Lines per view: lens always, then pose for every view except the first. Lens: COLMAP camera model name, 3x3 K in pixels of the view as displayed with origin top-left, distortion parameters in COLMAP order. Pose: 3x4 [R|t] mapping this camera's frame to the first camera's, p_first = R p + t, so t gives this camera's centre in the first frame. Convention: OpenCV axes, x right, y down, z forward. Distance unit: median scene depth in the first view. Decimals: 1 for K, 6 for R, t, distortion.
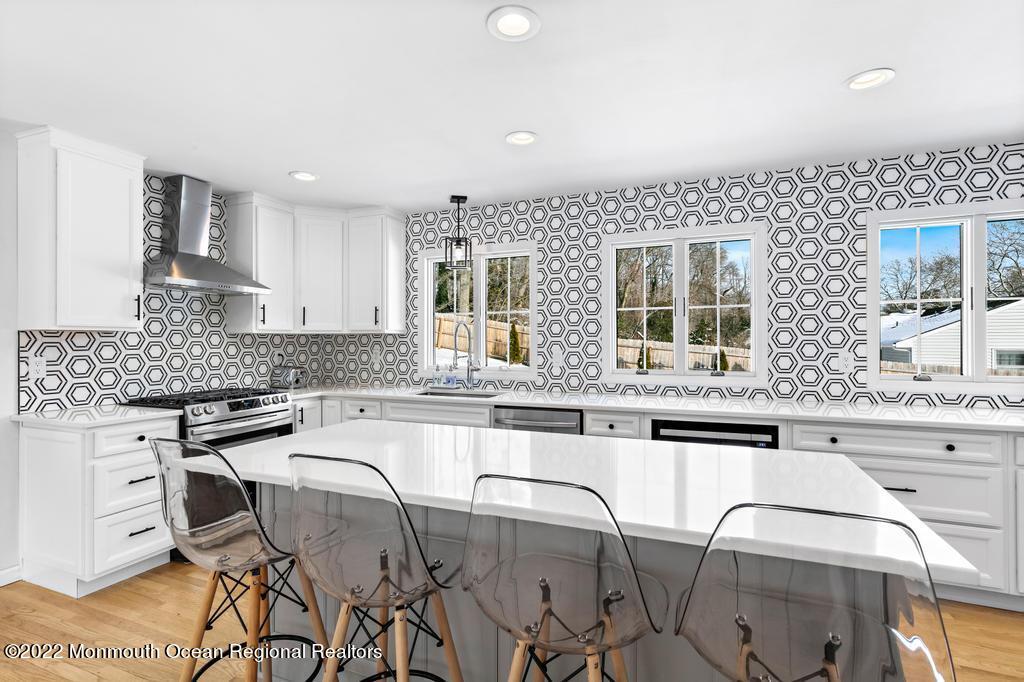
lens RADIAL K [[487.2, 0, 512.7], [0, 487.2, 339.5], [0, 0, 1]] dist [0.001162, 0.000496]
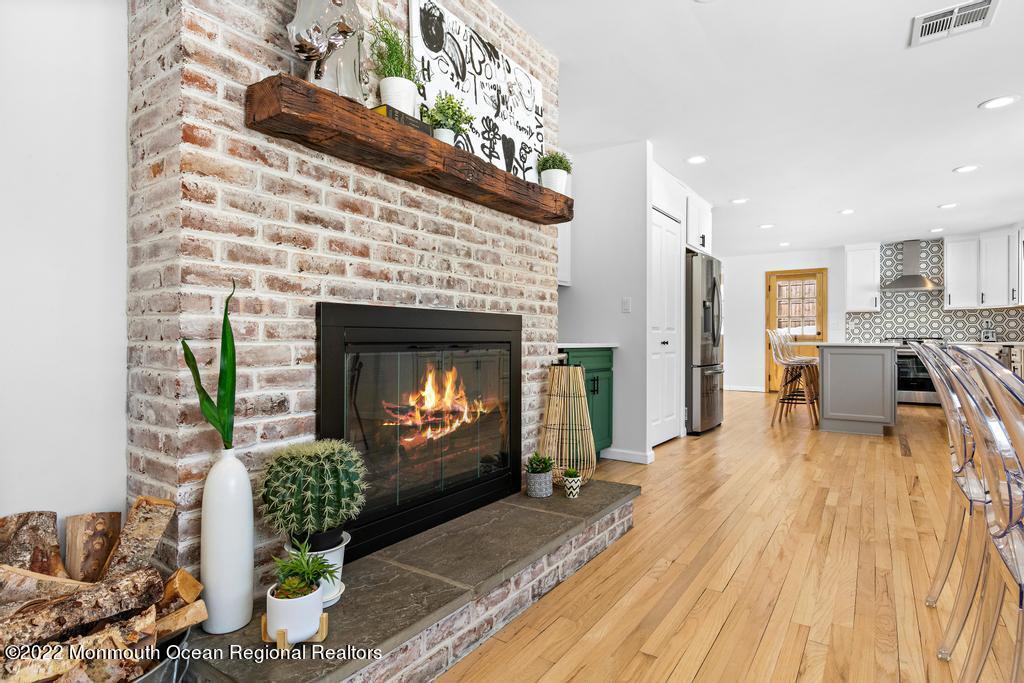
lens RADIAL K [[530.9, 0, 507.1], [0, 530.9, 337.7], [0, 0, 1]] dist [-0.003365, 0.003254]
pose [[-0.220777, -0.001040, -0.975324, 1.871934], [0.001685, 0.999998, -0.001448, 0.096325], [0.975323, -0.001963, -0.220774, -0.217947]]
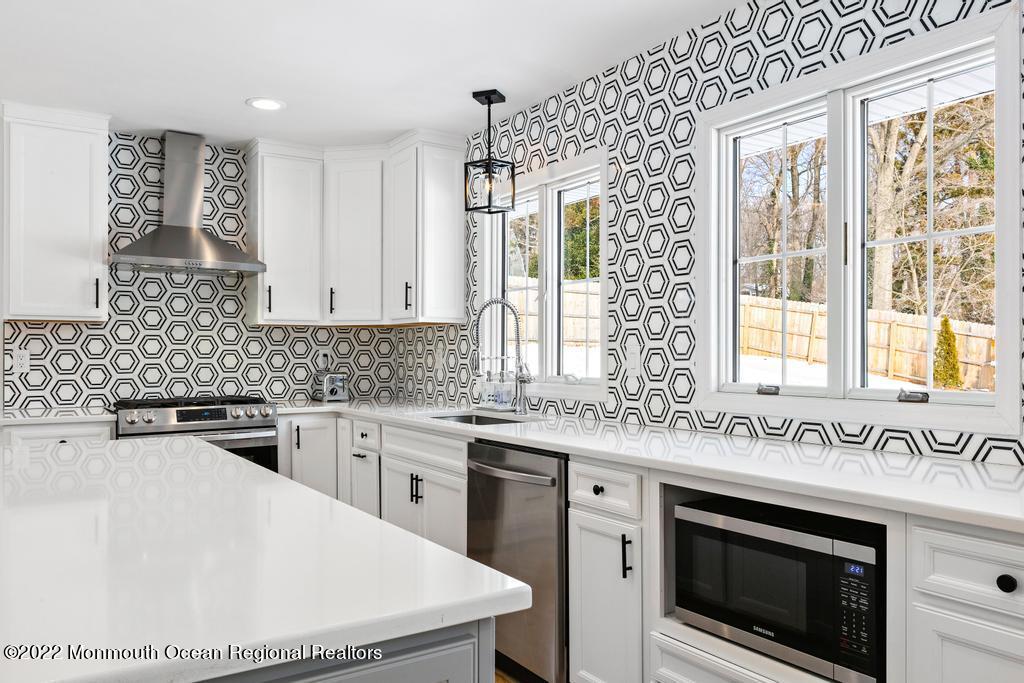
lens RADIAL K [[764.9, 0, 513.3], [0, 764.9, 350.7], [0, 0, 1]] dist [-0.001235, -0.005307]
pose [[0.824392, -0.000152, -0.566019, 0.464319], [-0.000233, 1.000000, -0.000609, 0.028481], [0.566019, 0.000634, 0.824392, 0.242448]]
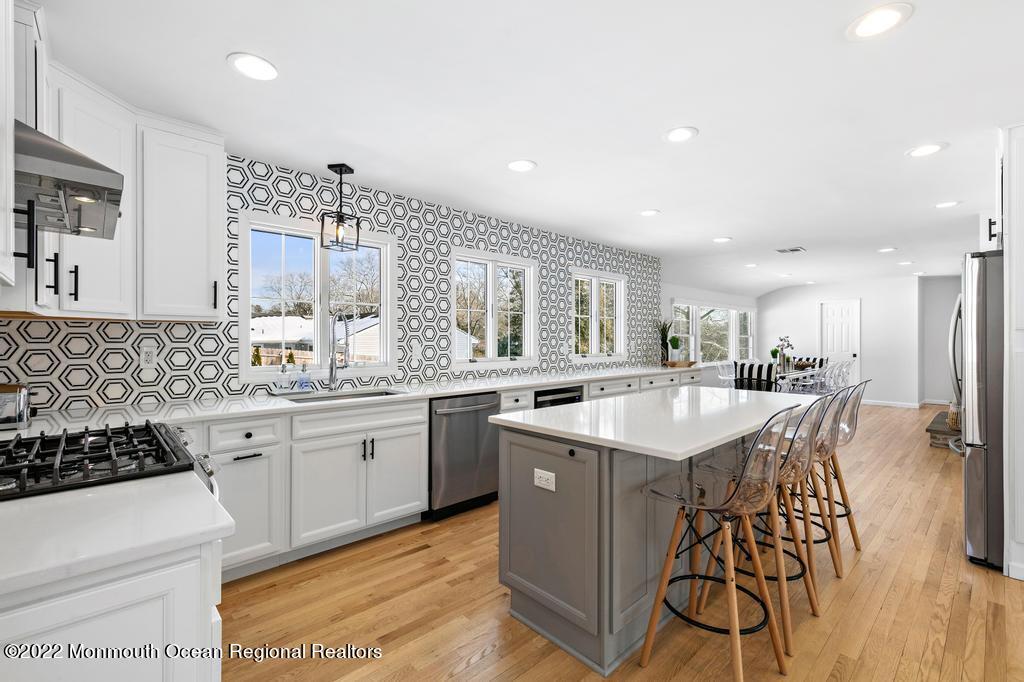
lens RADIAL K [[454.6, 0, 516.4], [0, 454.6, 337.7], [0, 0, 1]] dist [0.004242, -0.000954]
pose [[0.407455, 0.004983, 0.913212, -0.737865], [-0.003440, 0.999986, -0.003921, 0.011383], [-0.913219, -0.001544, 0.407467, 0.403743]]
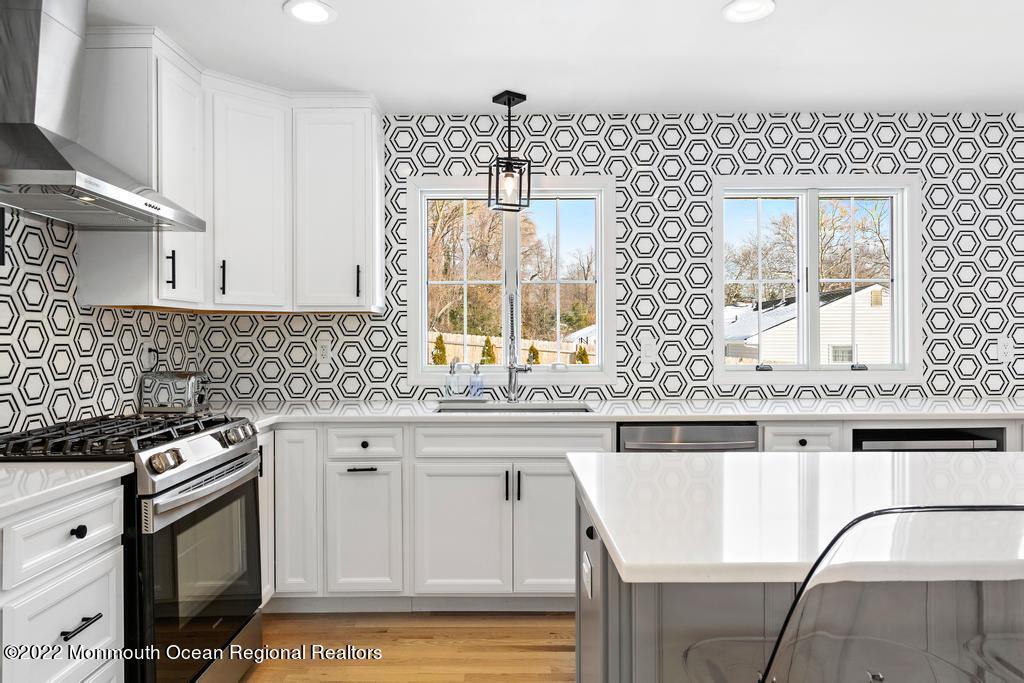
lens RADIAL K [[667.2, 0, 510.6], [0, 667.2, 337.5], [0, 0, 1]] dist [0.003020, 0.001241]
pose [[0.924097, -0.000878, 0.382157, -0.451906], [0.000708, 1.000000, 0.000584, 0.019880], [-0.382157, -0.000269, 0.924097, 0.212462]]
